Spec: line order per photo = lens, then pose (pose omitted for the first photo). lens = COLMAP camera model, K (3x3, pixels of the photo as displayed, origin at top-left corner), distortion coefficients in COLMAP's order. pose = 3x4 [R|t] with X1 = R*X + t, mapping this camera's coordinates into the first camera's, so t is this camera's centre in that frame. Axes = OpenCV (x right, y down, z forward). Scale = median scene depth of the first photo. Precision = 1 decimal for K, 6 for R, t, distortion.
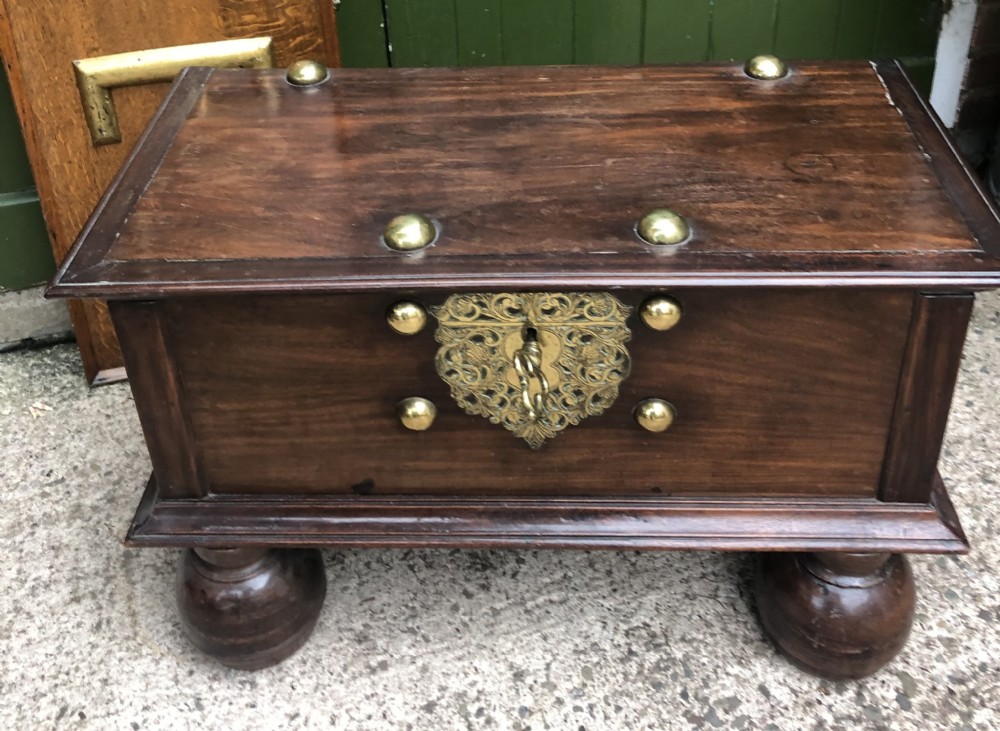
lens RADIAL K [[1112.5, 0, 490.6], [0, 1112.5, 133.4], [0, 0, 1]] dist [0.021451, 0.000000]
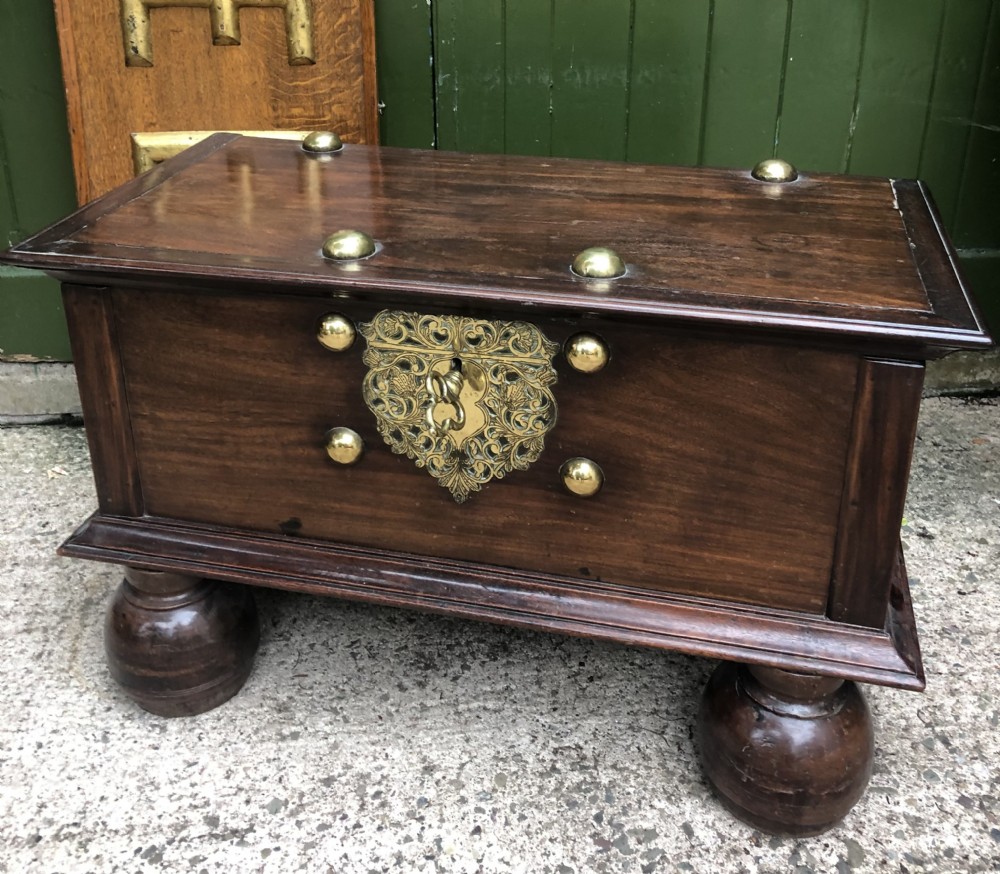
lens RADIAL K [[1112.3, 0, 493.3], [0, 1112.3, 261.4], [0, 0, 1]] dist [0.018067, 0.000000]
pose [[0.980249, 0.103586, -0.168468, 0.190013], [-0.126225, 0.983481, -0.129740, 0.181383], [0.152246, 0.148443, 0.977132, 0.034593]]
